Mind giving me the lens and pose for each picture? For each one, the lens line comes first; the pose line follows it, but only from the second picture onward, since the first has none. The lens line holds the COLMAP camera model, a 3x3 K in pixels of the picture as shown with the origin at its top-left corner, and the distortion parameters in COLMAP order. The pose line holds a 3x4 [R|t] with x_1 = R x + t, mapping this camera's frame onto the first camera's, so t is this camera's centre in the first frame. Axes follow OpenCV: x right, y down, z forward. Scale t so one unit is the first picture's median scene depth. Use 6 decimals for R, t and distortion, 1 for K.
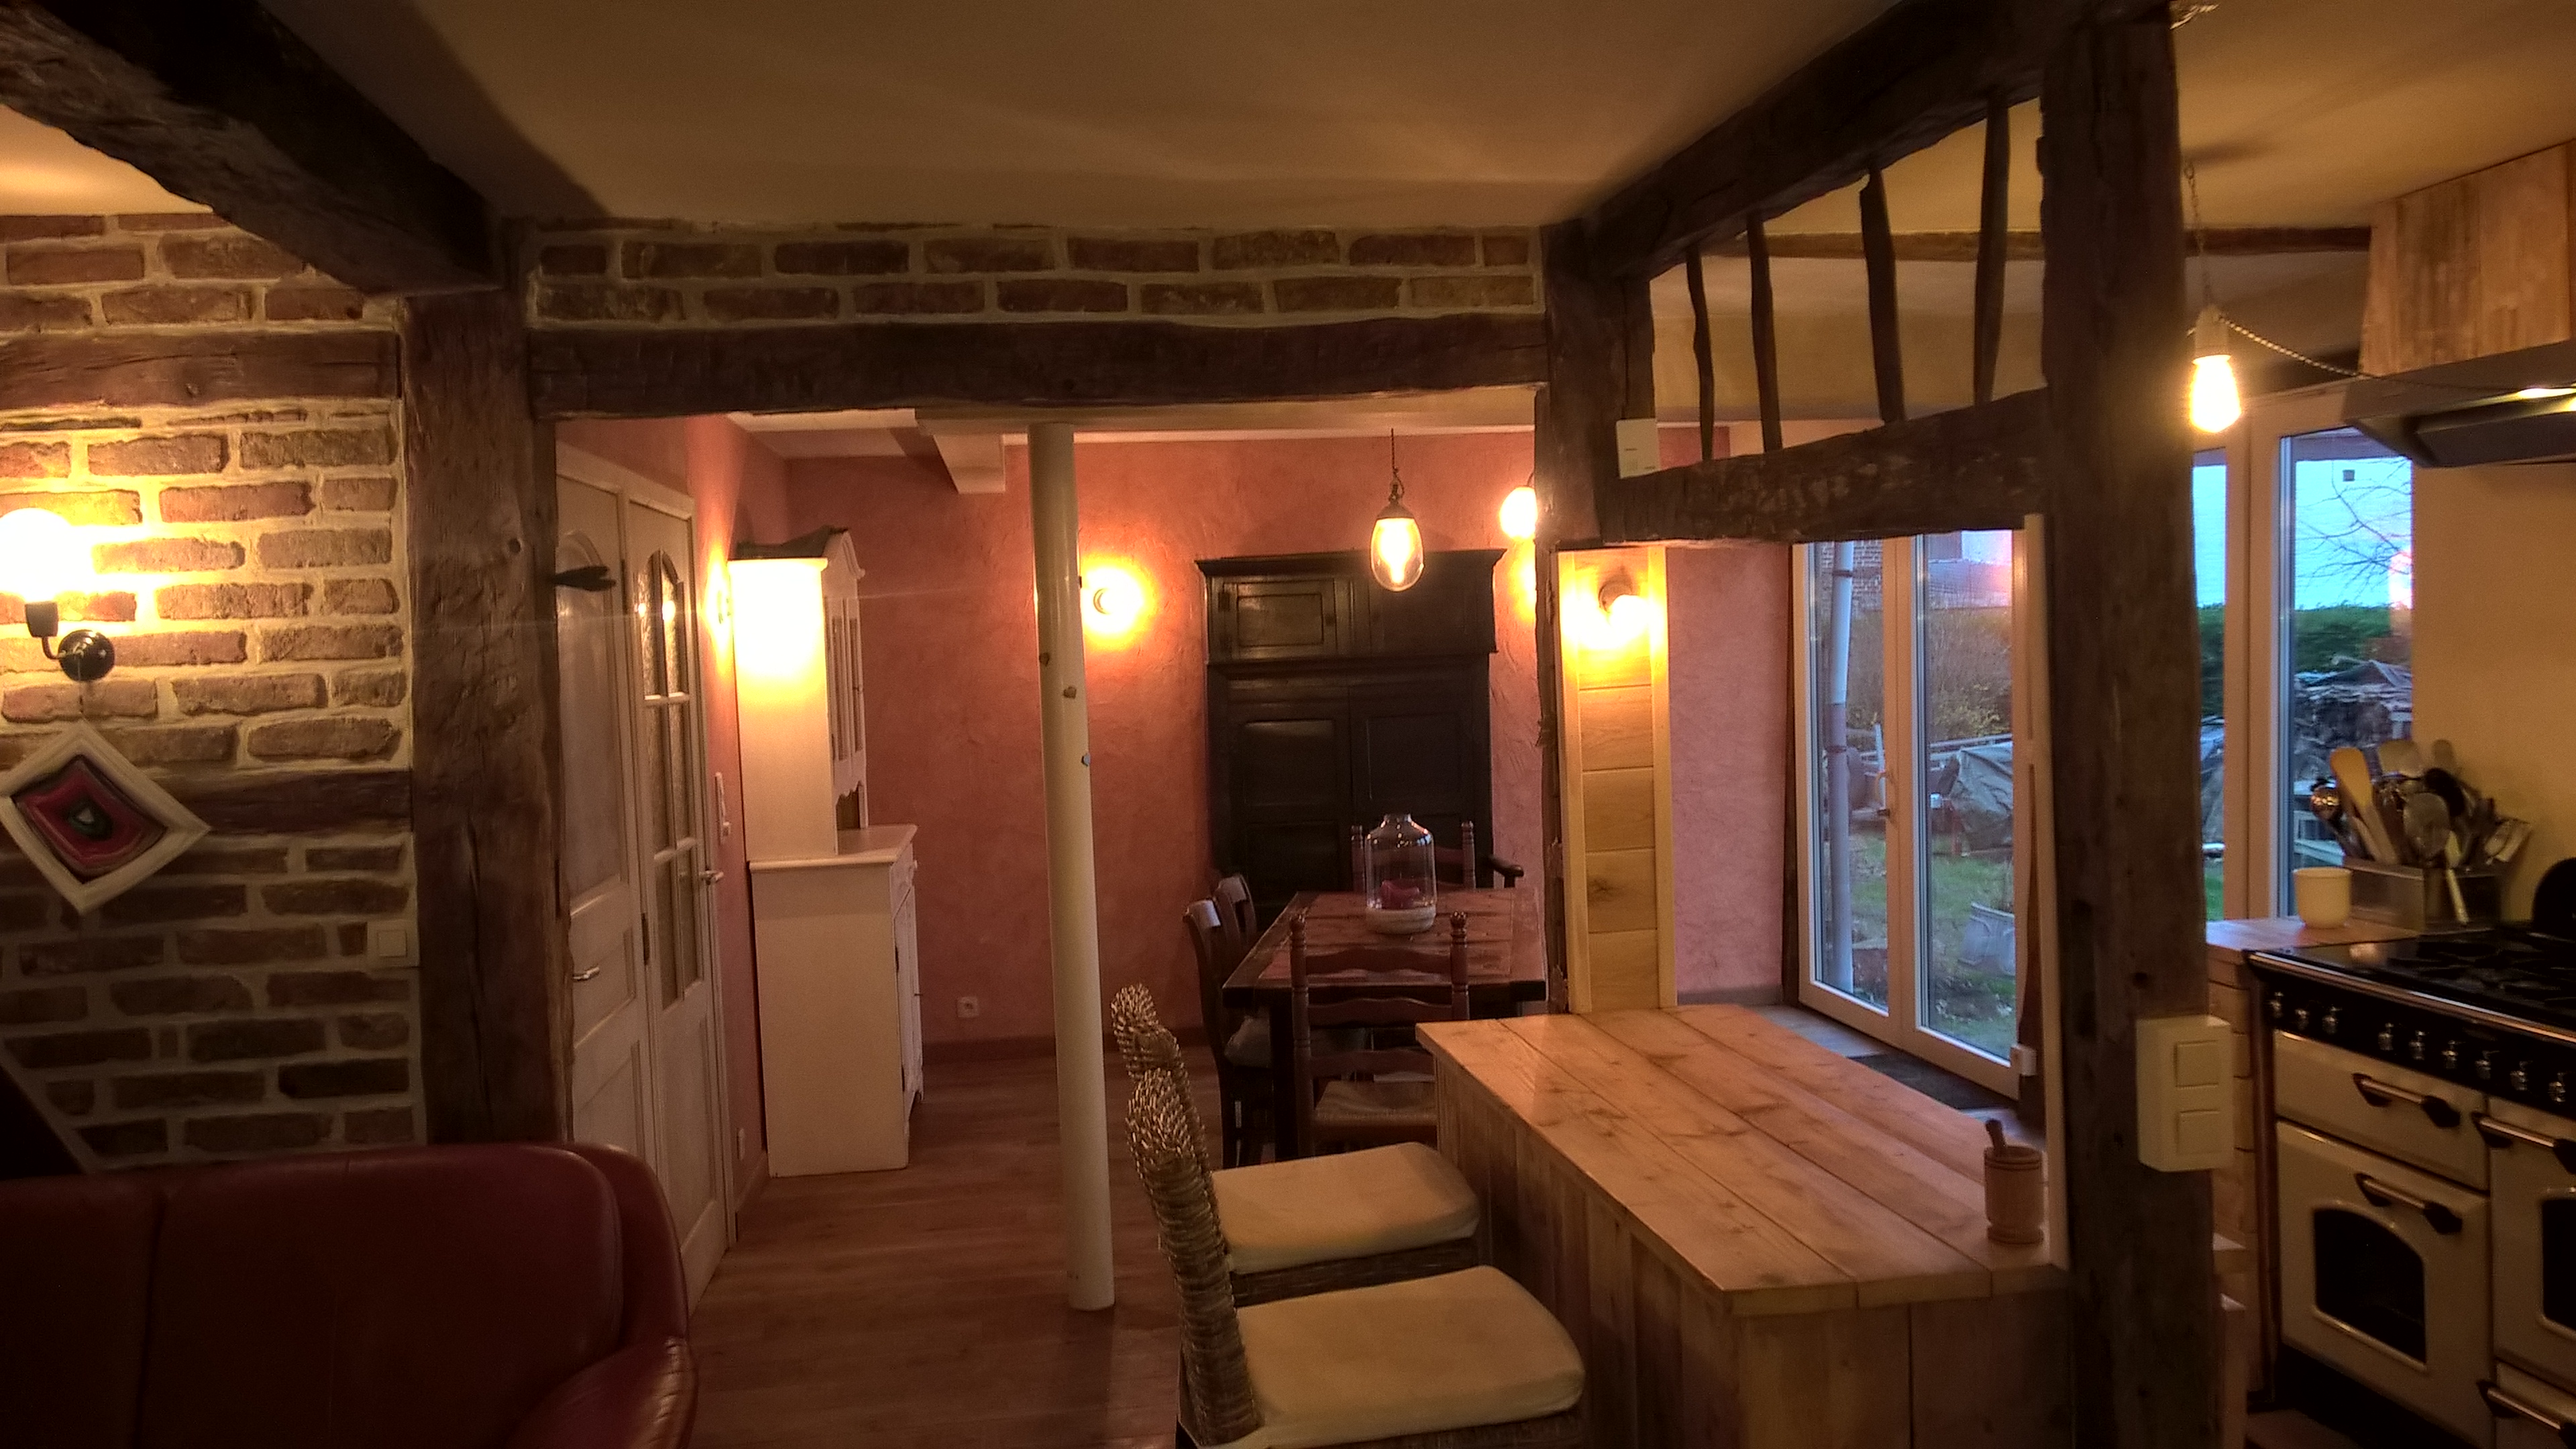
lens RADIAL K [[1891.4, 0, 1273.9], [0, 1891.4, 721.1], [0, 0, 1]] dist [0.005313, -0.009146]
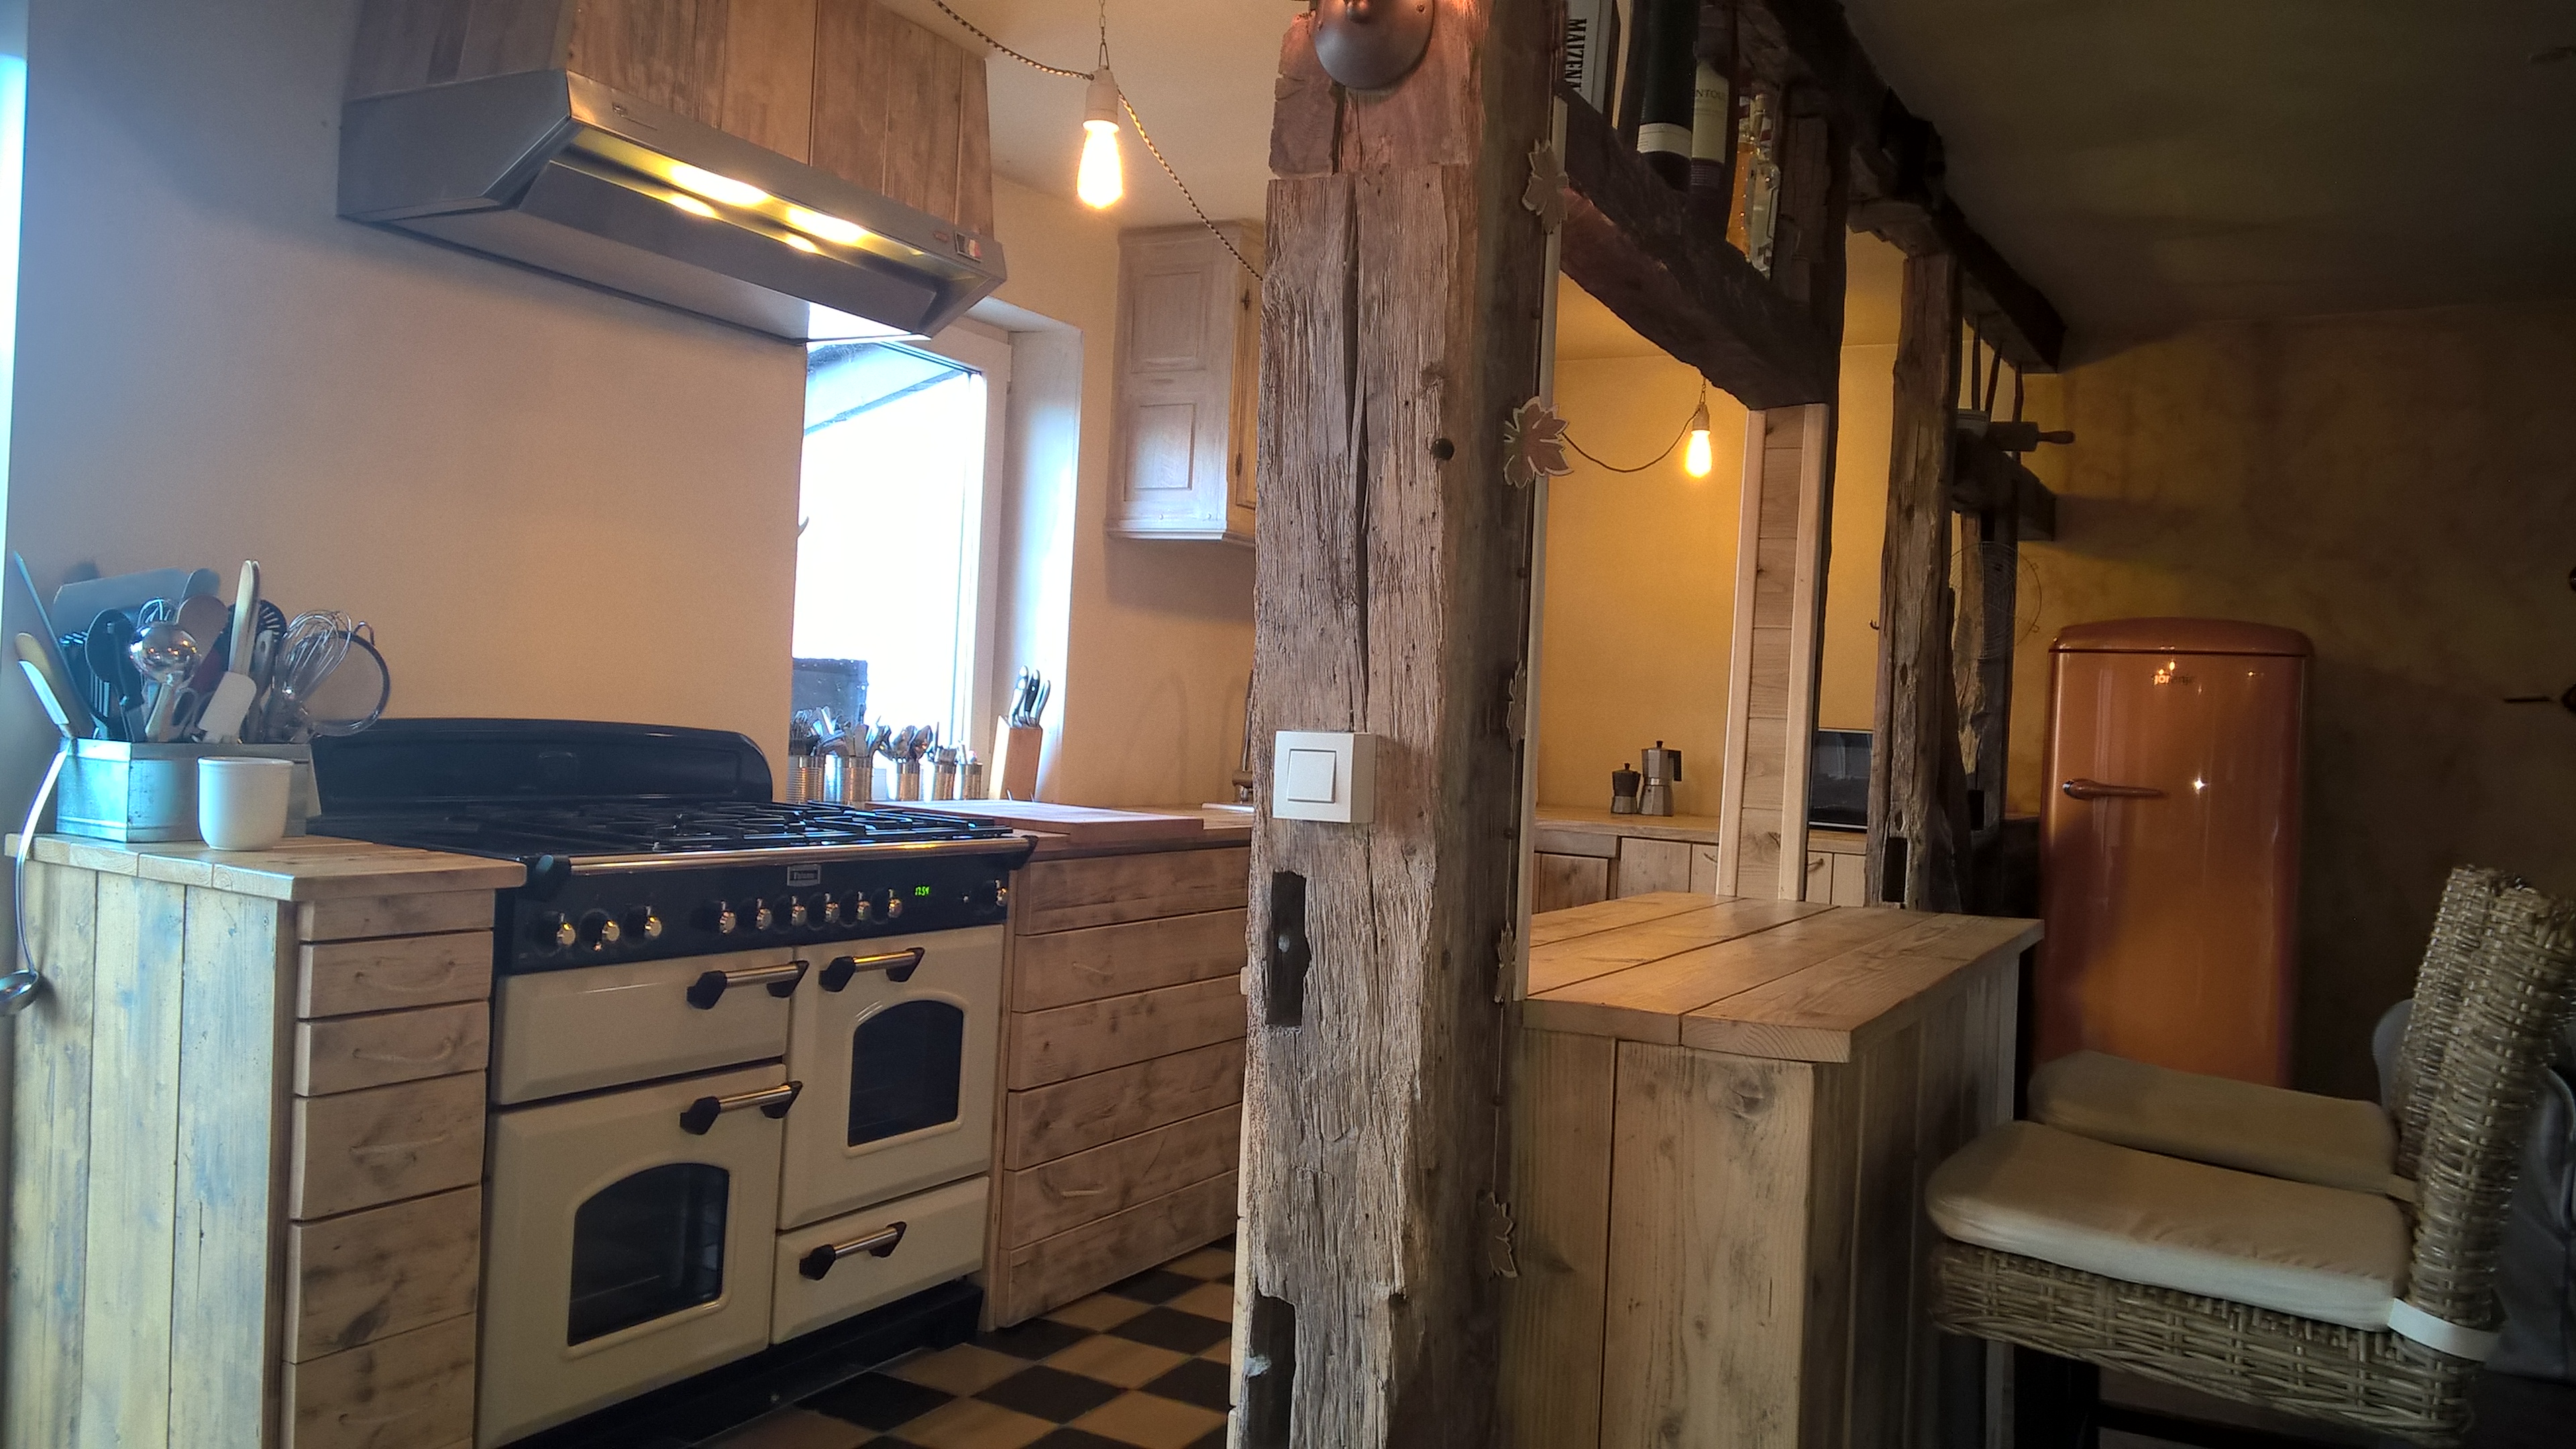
lens RADIAL K [[1891.4, 0, 1273.9], [0, 1891.4, 721.1], [0, 0, 1]] dist [0.005313, -0.009146]
pose [[-0.800964, -0.002453, 0.598707, -0.099221], [0.004704, 0.999935, 0.010390, 0.073982], [-0.598694, 0.011138, -0.800901, 1.529968]]
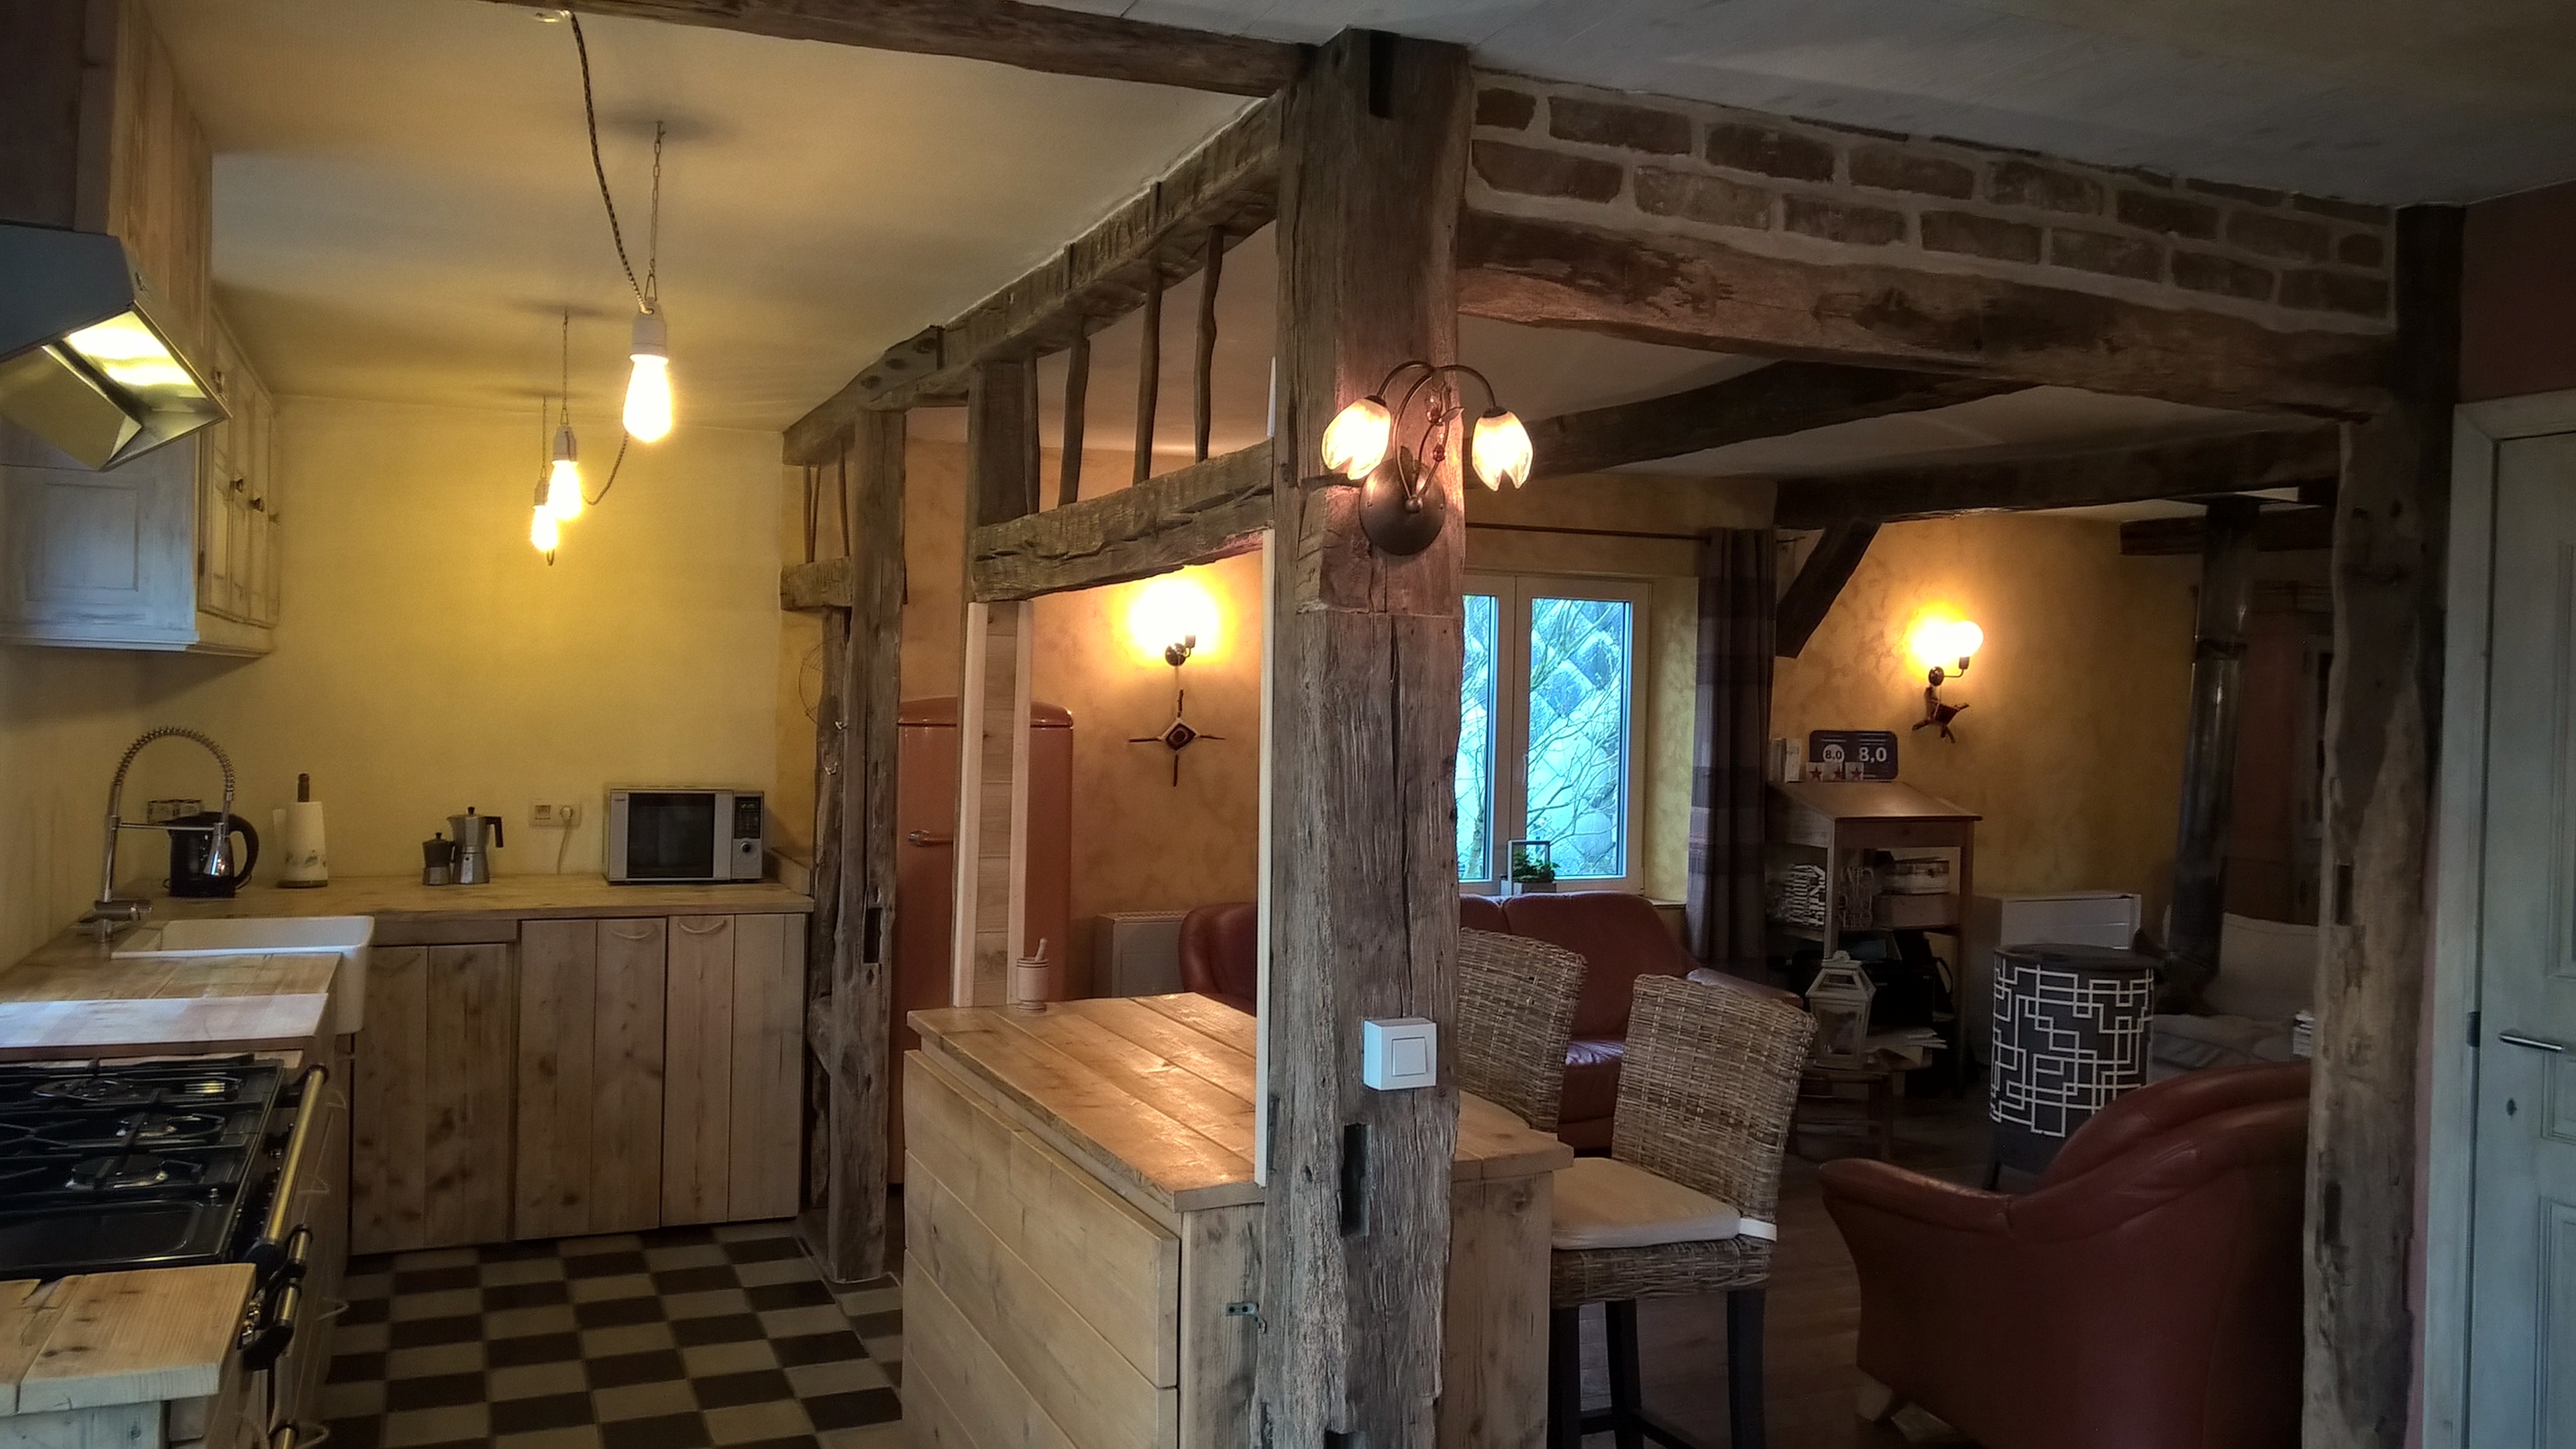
lens RADIAL K [[1894.7, 0, 1265.9], [0, 1894.7, 722.2], [0, 0, 1]] dist [0.015488, -0.030144]
pose [[-0.961674, 0.021681, -0.273337, 0.423883], [0.003701, 0.997804, 0.066126, -0.074006], [0.274170, 0.062580, -0.959643, 1.771778]]
